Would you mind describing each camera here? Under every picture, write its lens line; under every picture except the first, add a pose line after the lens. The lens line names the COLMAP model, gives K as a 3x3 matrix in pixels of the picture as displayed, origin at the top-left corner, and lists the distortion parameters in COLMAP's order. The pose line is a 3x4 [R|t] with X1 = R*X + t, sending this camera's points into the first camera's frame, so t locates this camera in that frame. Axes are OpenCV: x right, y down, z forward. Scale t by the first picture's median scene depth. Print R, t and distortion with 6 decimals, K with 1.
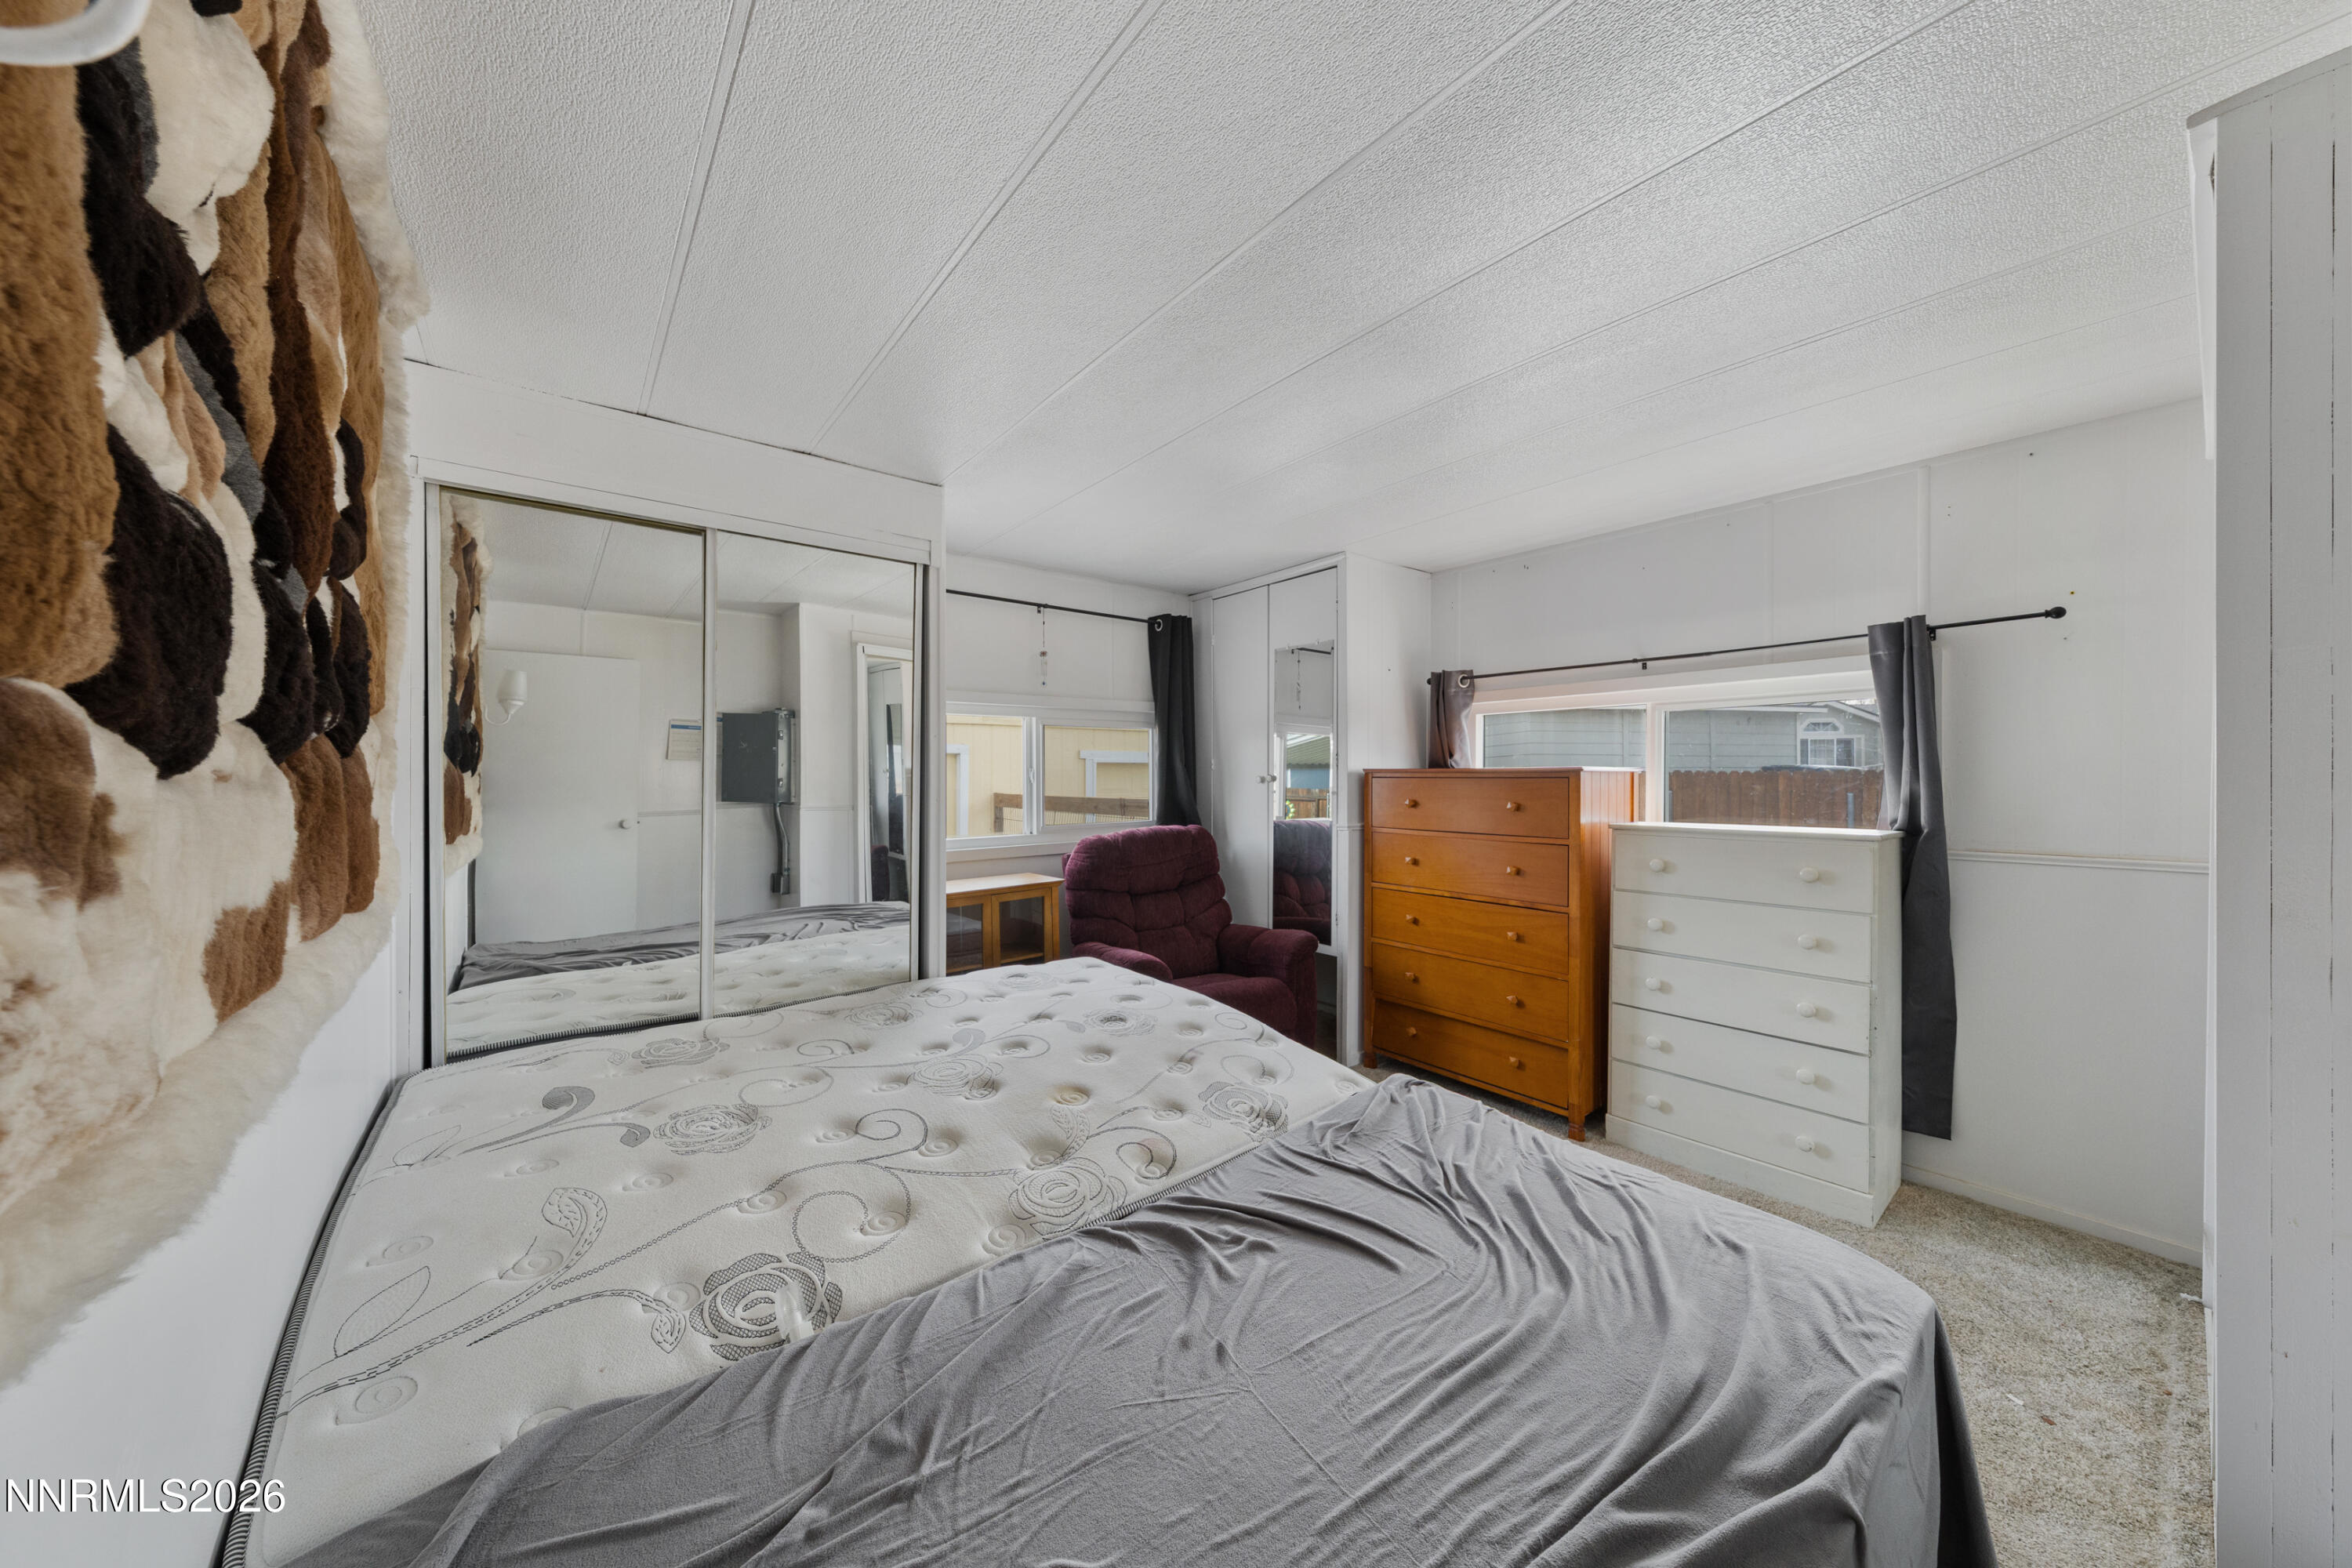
lens RADIAL K [[801.6, 0, 1166.0], [0, 801.6, 771.8], [0, 0, 1]] dist [-0.000748, -0.000141]
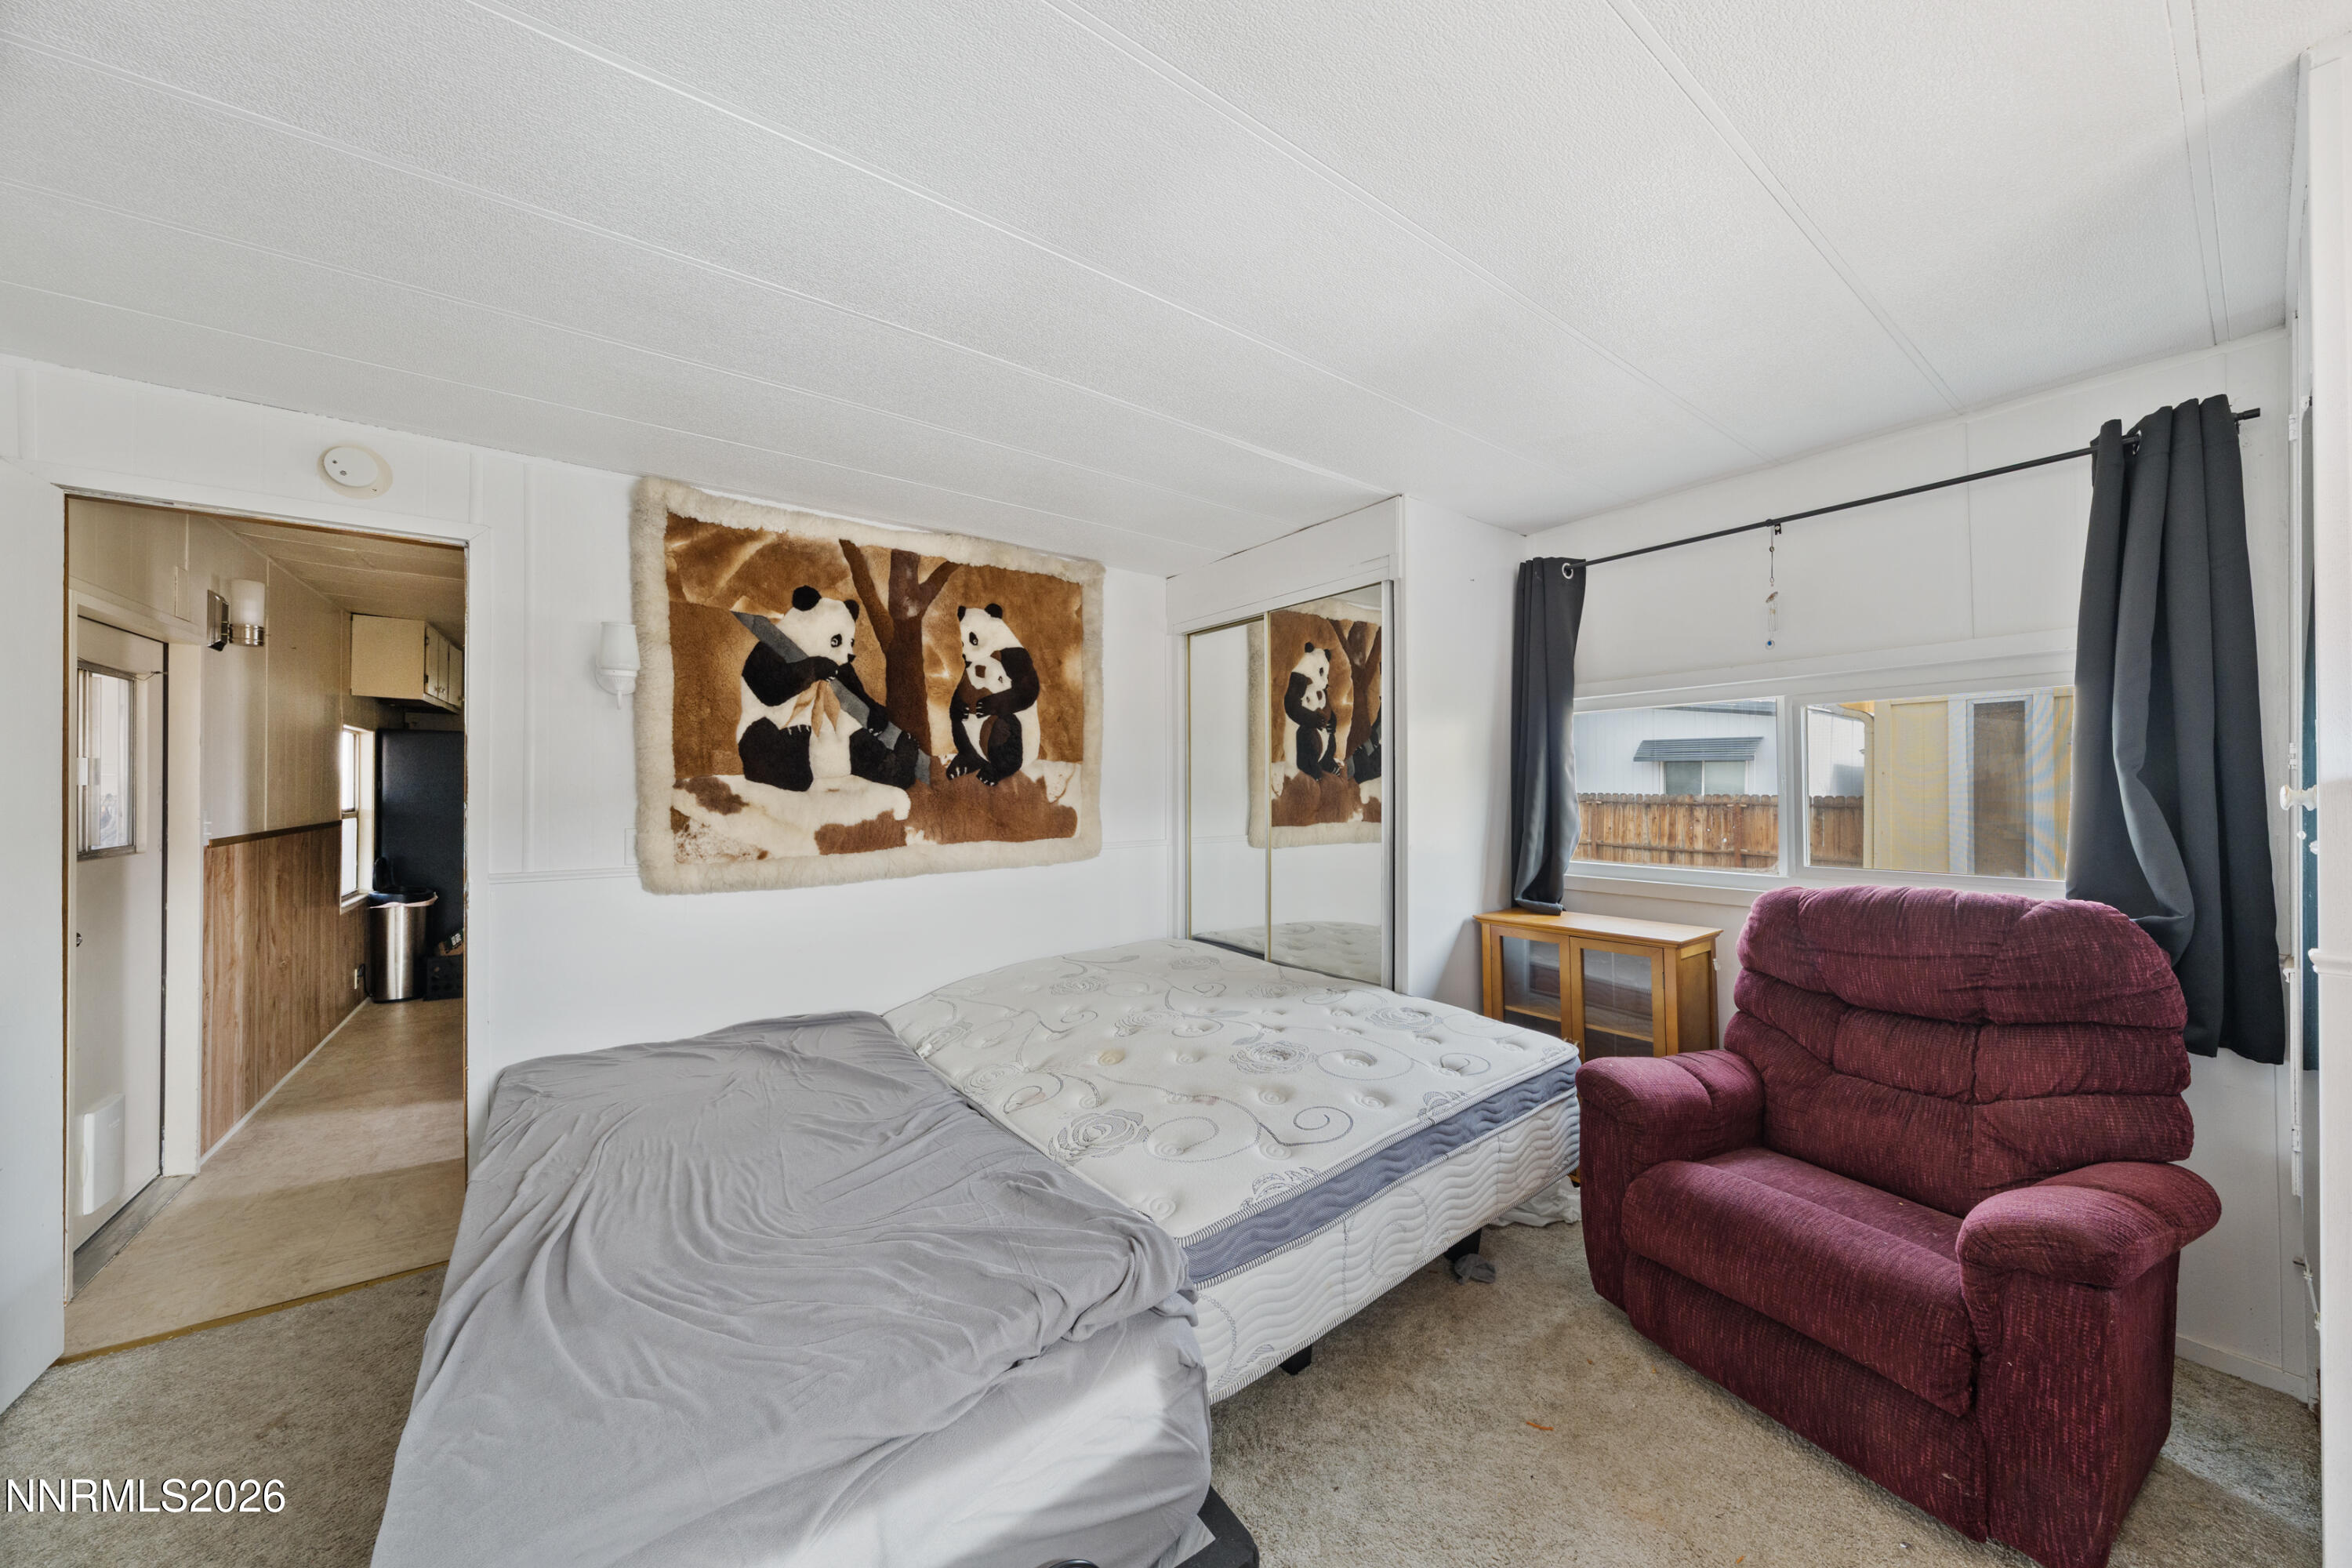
lens RADIAL K [[801.6, 0, 1166.0], [0, 801.6, 771.8], [0, 0, 1]] dist [-0.000748, -0.000141]
pose [[-0.033136, -0.007344, -0.999424, 0.862634], [0.010065, 0.999920, -0.007682, -0.010360], [0.999400, -0.010314, -0.033059, 0.901402]]
